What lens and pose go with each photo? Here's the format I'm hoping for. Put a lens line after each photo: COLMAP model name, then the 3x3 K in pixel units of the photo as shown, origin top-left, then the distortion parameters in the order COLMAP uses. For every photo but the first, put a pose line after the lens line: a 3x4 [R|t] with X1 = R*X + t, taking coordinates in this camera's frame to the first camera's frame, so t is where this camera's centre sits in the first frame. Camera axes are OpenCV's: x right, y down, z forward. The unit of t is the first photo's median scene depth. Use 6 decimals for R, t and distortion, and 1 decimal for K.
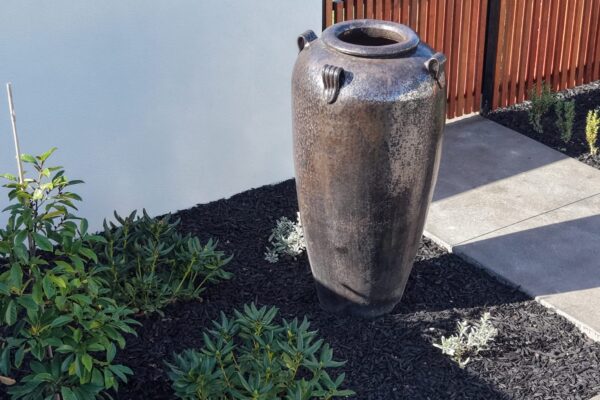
lens RADIAL K [[1165.9, 0, 300.0], [0, 1165.9, 200.0], [0, 0, 1]] dist [0.097964, -0.124707]
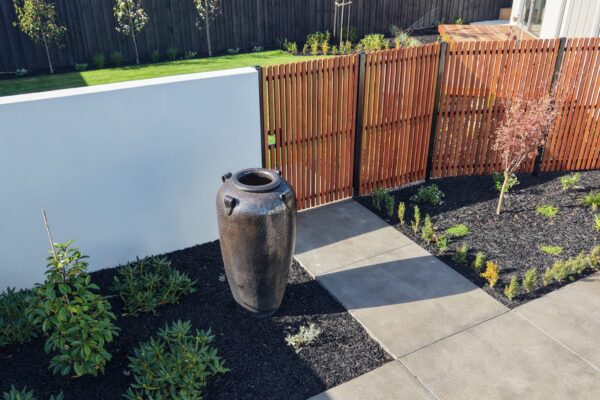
lens RADIAL K [[533.6, 0, 300.0], [0, 533.6, 200.0], [0, 0, 1]] dist [0.020410, 0.004000]
pose [[0.996894, 0.037518, -0.069249, 0.181147], [-0.036629, 0.999230, 0.014070, -0.111356], [0.069723, -0.011490, 0.997500, 0.121968]]
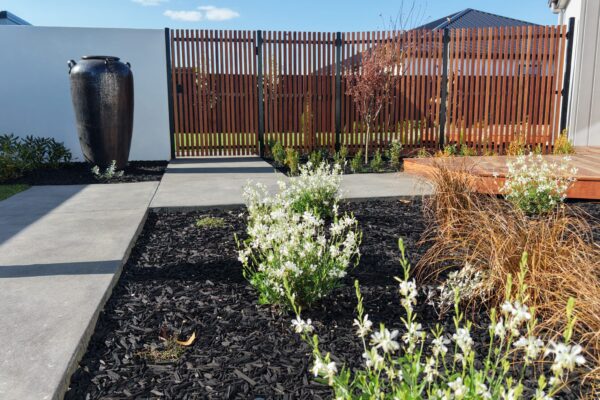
lens RADIAL K [[533.6, 0, 300.0], [0, 533.6, 200.0], [0, 0, 1]] dist [0.020410, 0.004000]
pose [[0.925506, 0.057006, -0.374417, 0.889650], [-0.163435, 0.951935, -0.259053, 0.380997], [0.341654, 0.300948, 0.890339, 0.154117]]
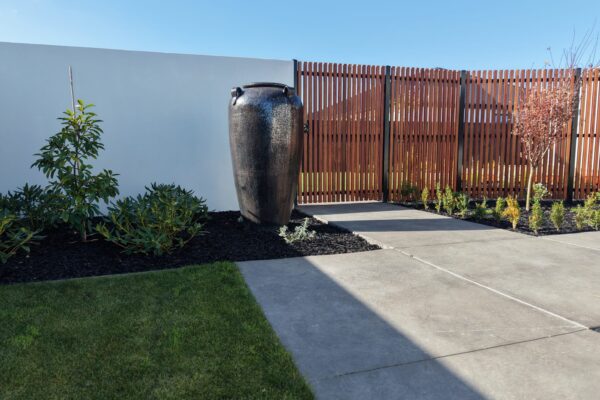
lens RADIAL K [[431.5, 0, 300.0], [0, 431.5, 200.0], [0, 0, 1]] dist [0.002828, -0.001105]
pose [[0.963040, 0.027246, -0.267979, 0.311564], [-0.116961, 0.938485, -0.324909, 0.277082], [0.242642, 0.344243, 0.906985, 0.351332]]
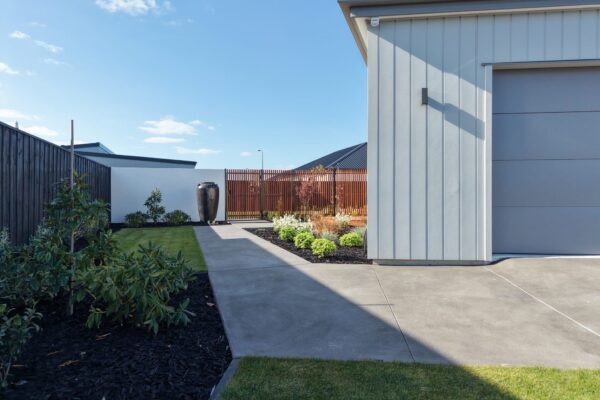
lens RADIAL K [[431.5, 0, 300.0], [0, 431.5, 200.0], [0, 0, 1]] dist [0.002828, -0.001105]
pose [[0.953859, -0.006987, -0.300172, 1.326896], [-0.126291, 0.897657, -0.422212, 0.957739], [0.272402, 0.440640, 0.855356, -1.034664]]
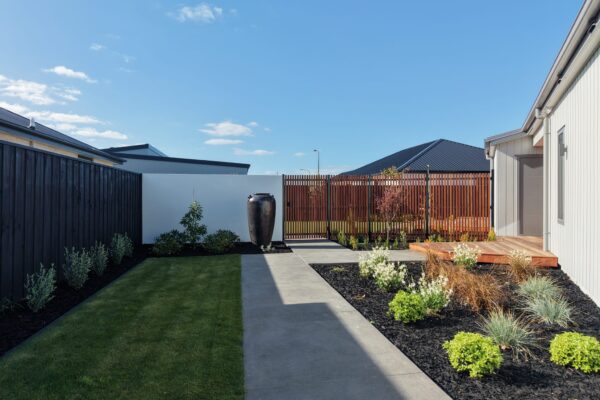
lens RADIAL K [[407.0, 0, 300.0], [0, 407.0, 200.0], [0, 0, 1]] dist [0.100751, -0.000021]
pose [[0.908943, -0.002322, -0.416913, 0.977056], [-0.180013, 0.899784, -0.397471, 0.591022], [0.376055, 0.436329, 0.817435, -0.487402]]
